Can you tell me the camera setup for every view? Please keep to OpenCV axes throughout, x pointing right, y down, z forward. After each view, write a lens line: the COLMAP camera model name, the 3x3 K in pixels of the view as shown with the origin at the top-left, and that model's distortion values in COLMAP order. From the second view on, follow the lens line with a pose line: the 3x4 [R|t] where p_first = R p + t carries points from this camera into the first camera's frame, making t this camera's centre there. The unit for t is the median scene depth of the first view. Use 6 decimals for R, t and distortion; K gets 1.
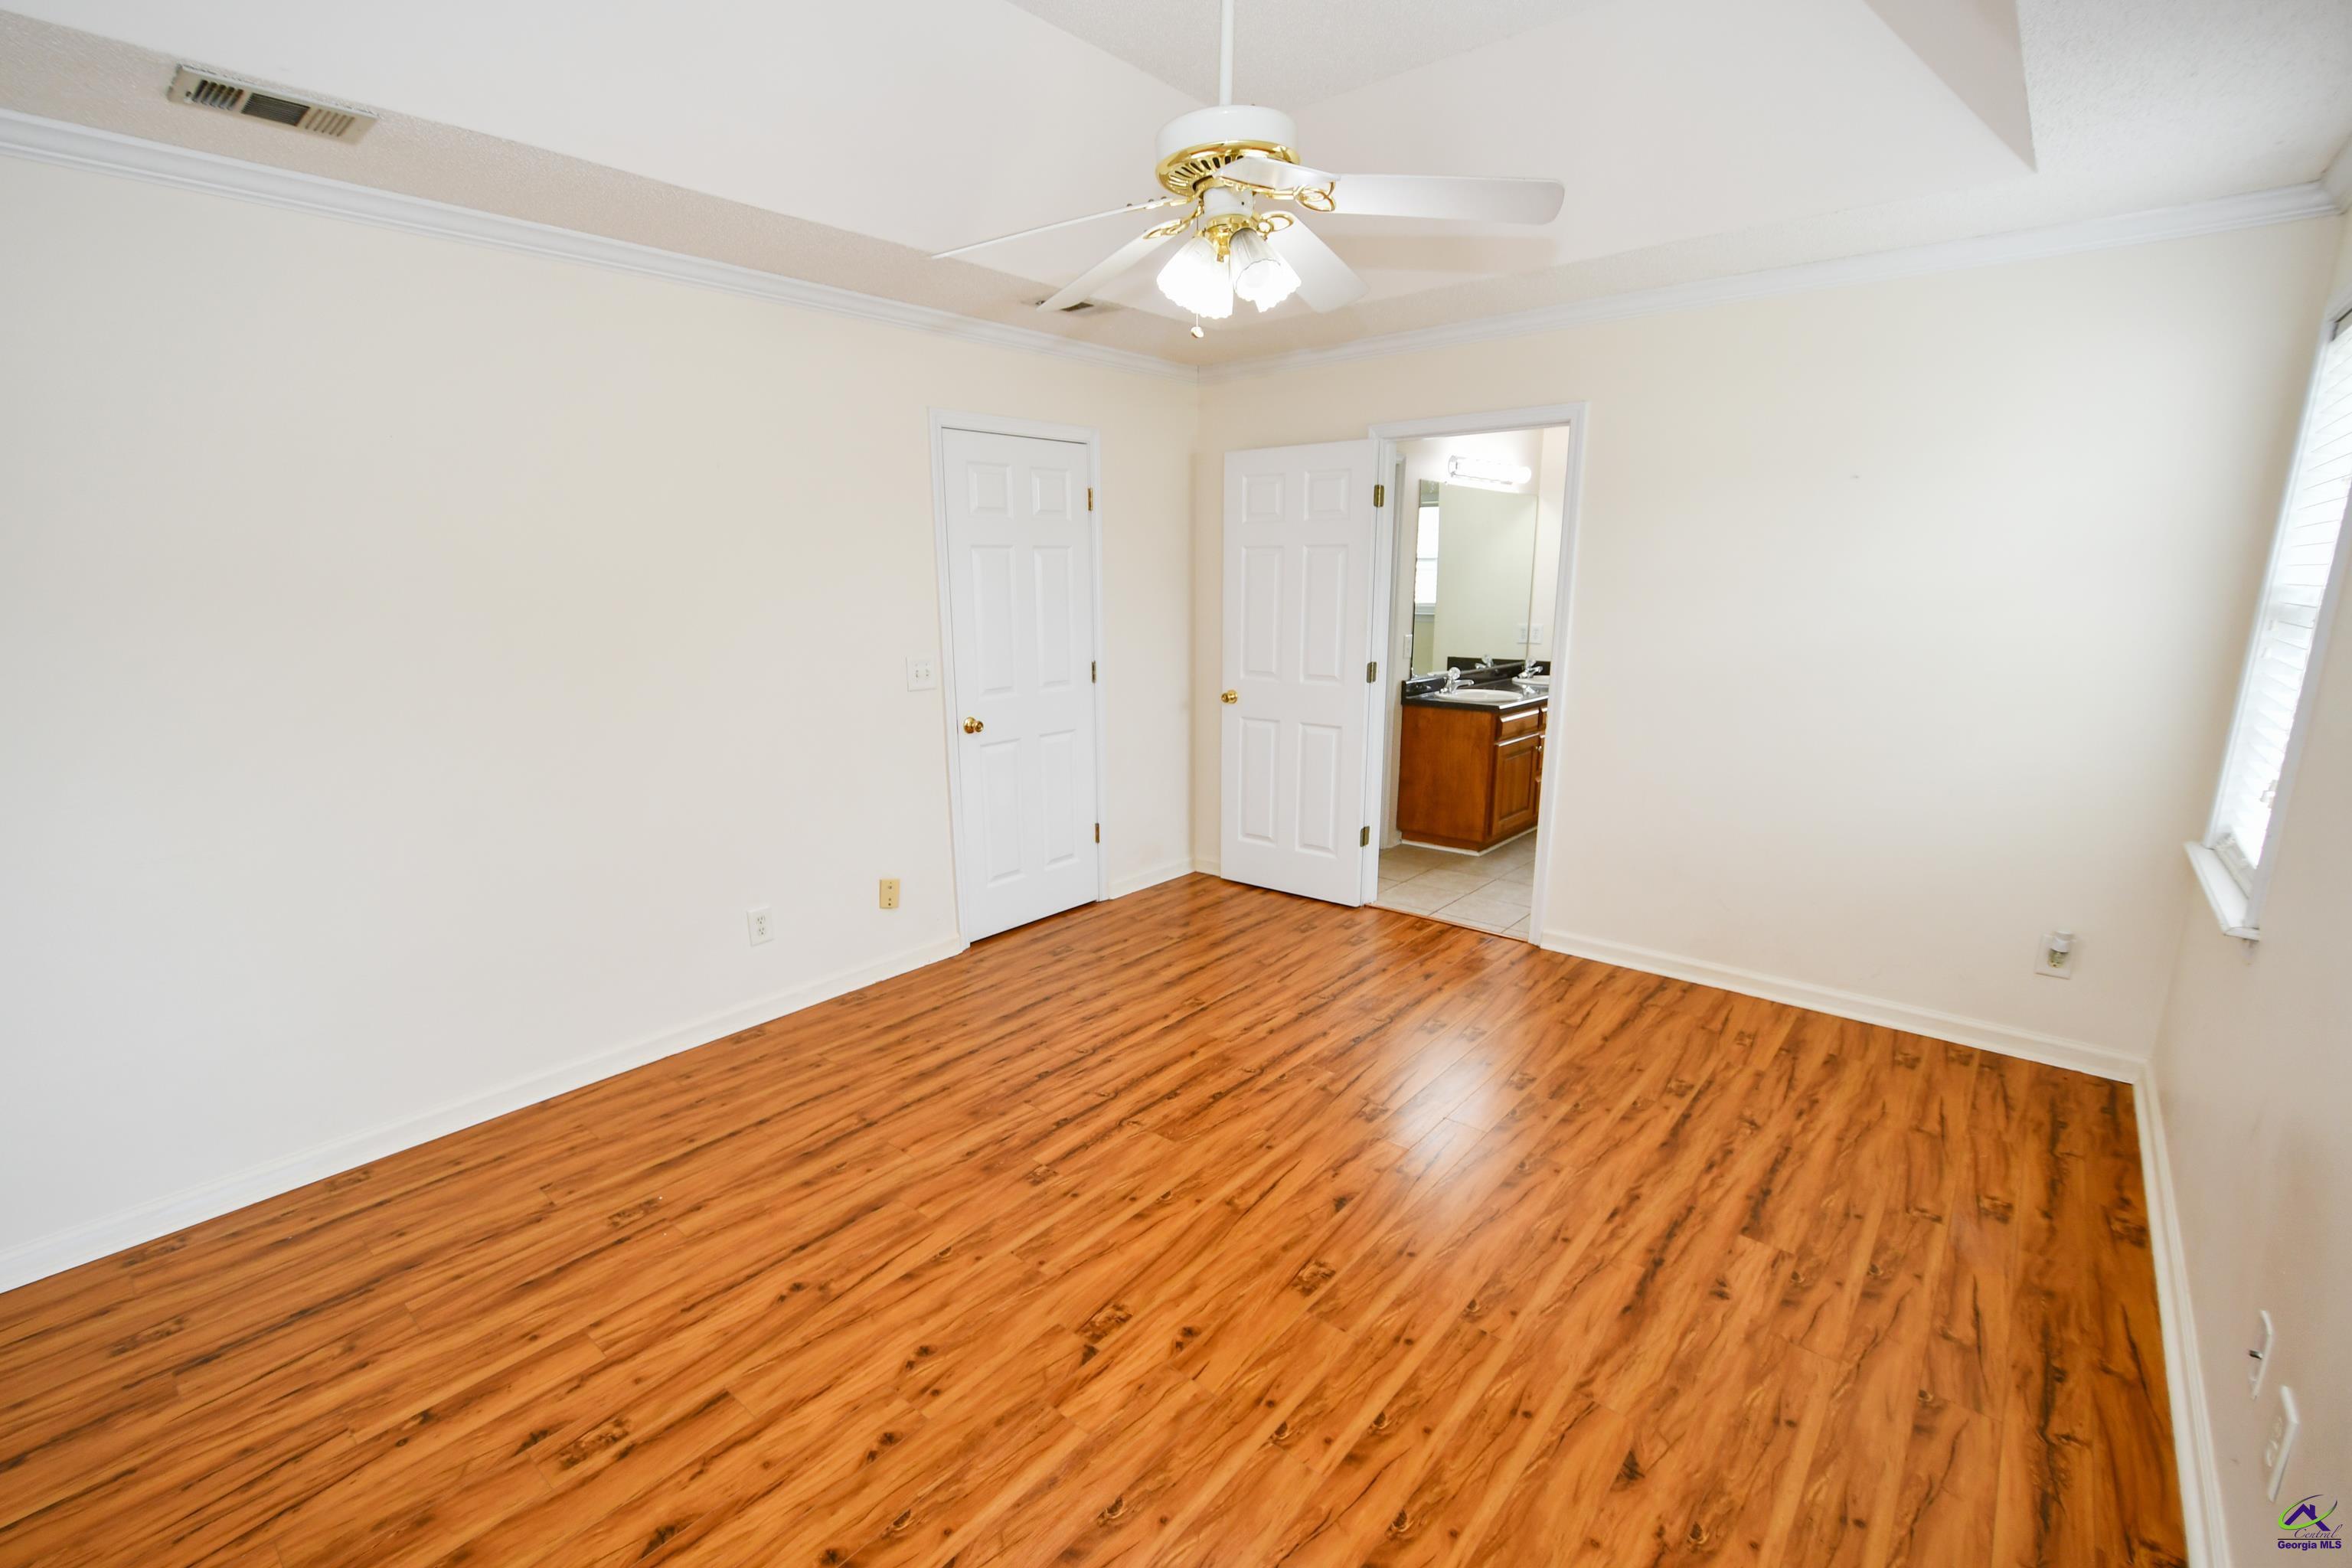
lens RADIAL K [[1032.4, 0, 1166.2], [0, 1032.4, 788.3], [0, 0, 1]] dist [0.002308, -0.005740]
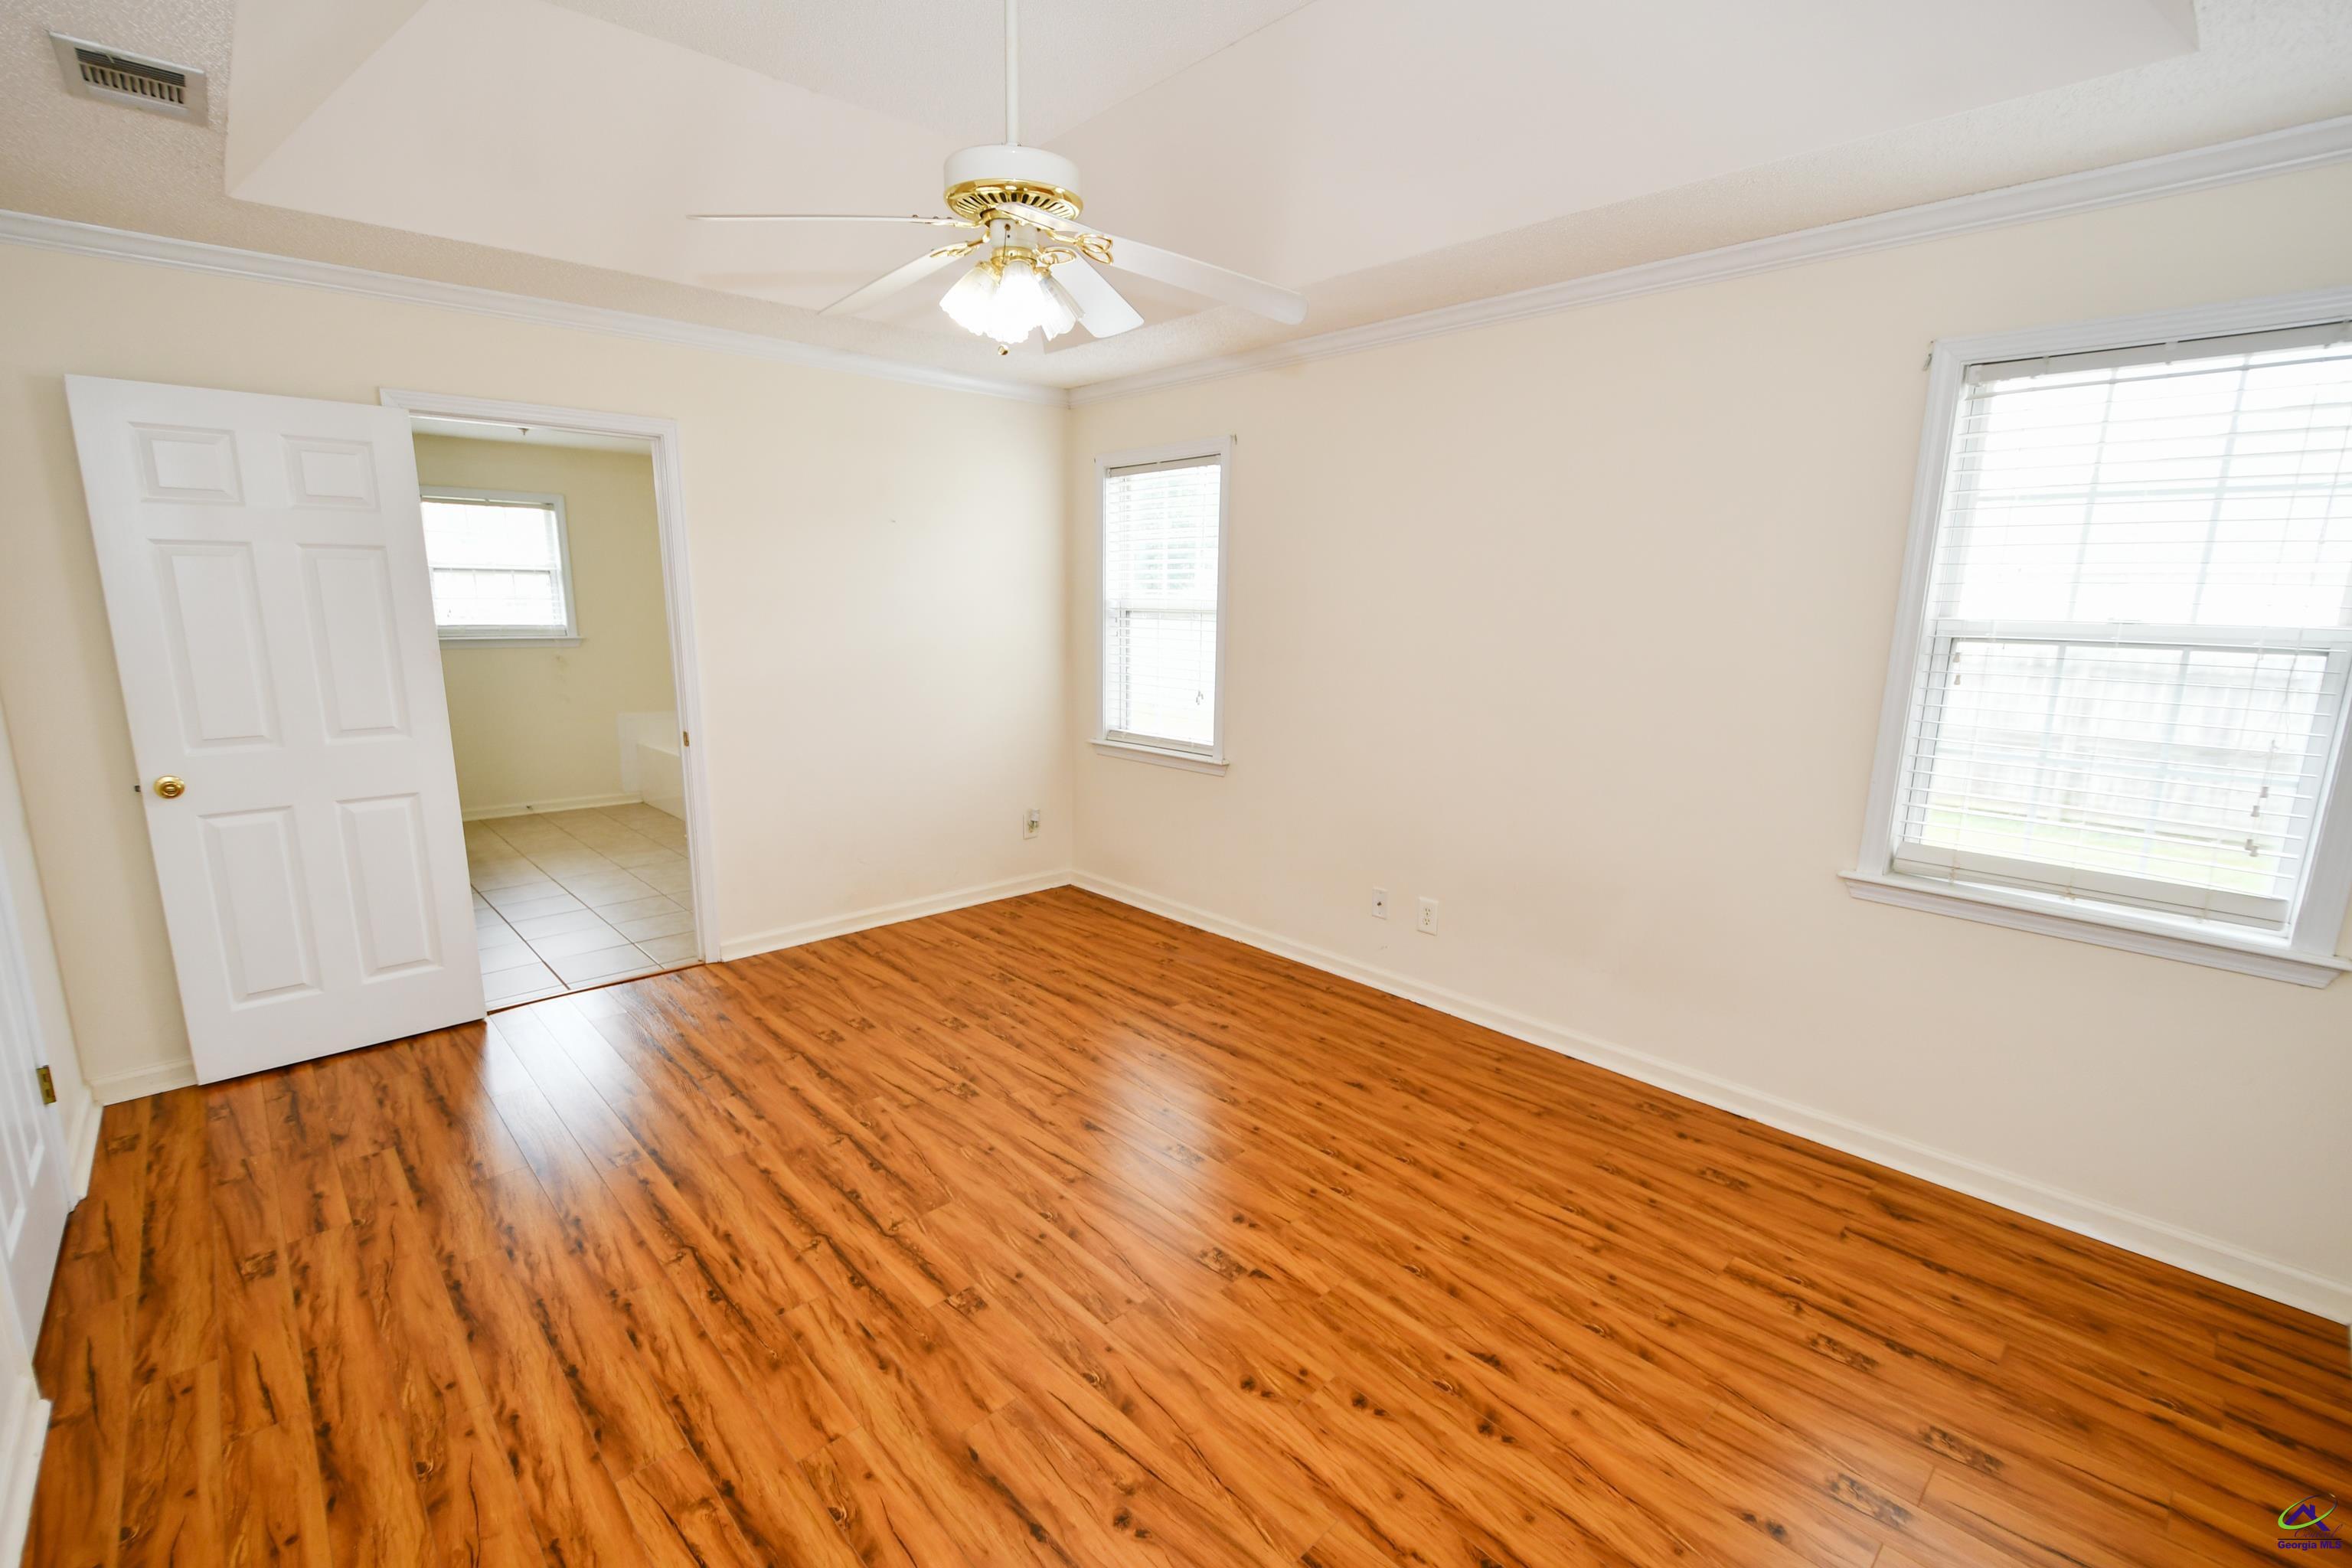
lens RADIAL K [[1032.4, 0, 1159.4], [0, 1032.4, 787.0], [0, 0, 1]] dist [0.002308, -0.005740]
pose [[0.119528, -0.176347, 0.977044, -0.865527], [0.193143, 0.969428, 0.151344, -0.129057], [-0.973863, 0.170619, 0.149934, 0.664113]]
